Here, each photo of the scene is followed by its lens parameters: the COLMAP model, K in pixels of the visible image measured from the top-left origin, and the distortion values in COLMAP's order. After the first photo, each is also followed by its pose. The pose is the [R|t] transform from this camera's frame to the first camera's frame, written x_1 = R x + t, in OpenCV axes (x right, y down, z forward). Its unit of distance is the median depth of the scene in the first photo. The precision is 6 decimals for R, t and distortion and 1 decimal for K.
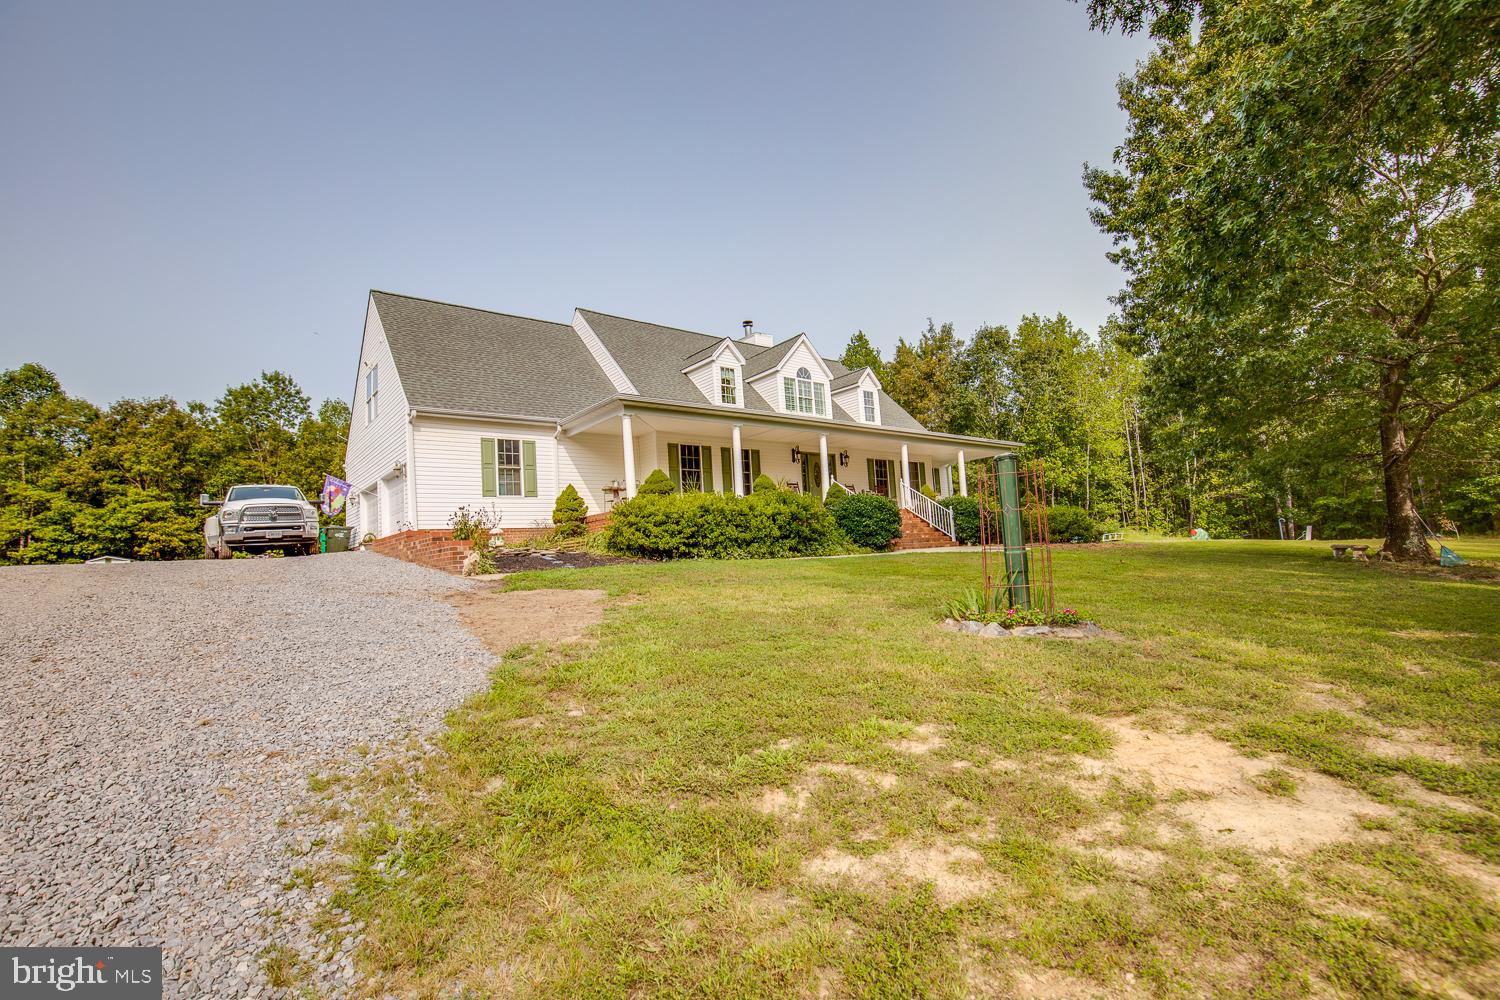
lens RADIAL K [[680.8, 0, 750.0], [0, 680.8, 500.0], [0, 0, 1]] dist [-0.024319, 0.009699]
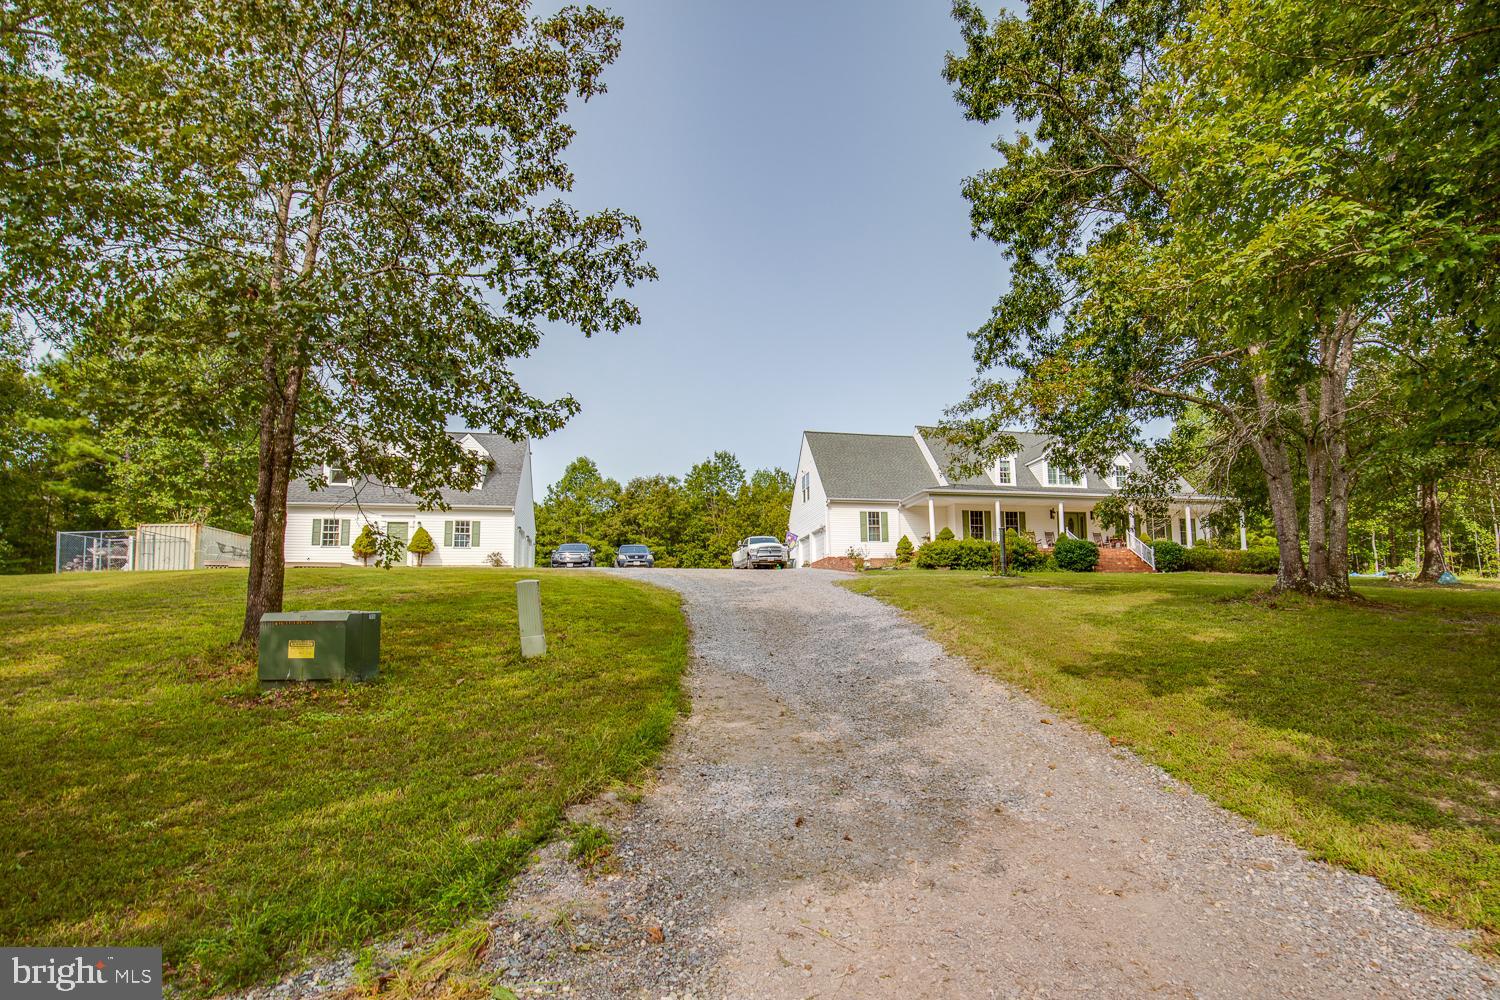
lens RADIAL K [[680.8, 0, 750.0], [0, 680.8, 500.0], [0, 0, 1]] dist [-0.024319, 0.009699]
pose [[0.853856, -0.035097, -0.519325, 0.310239], [-0.000358, 0.997684, -0.068013, 0.007532], [0.520509, 0.058259, 0.851866, -0.737115]]
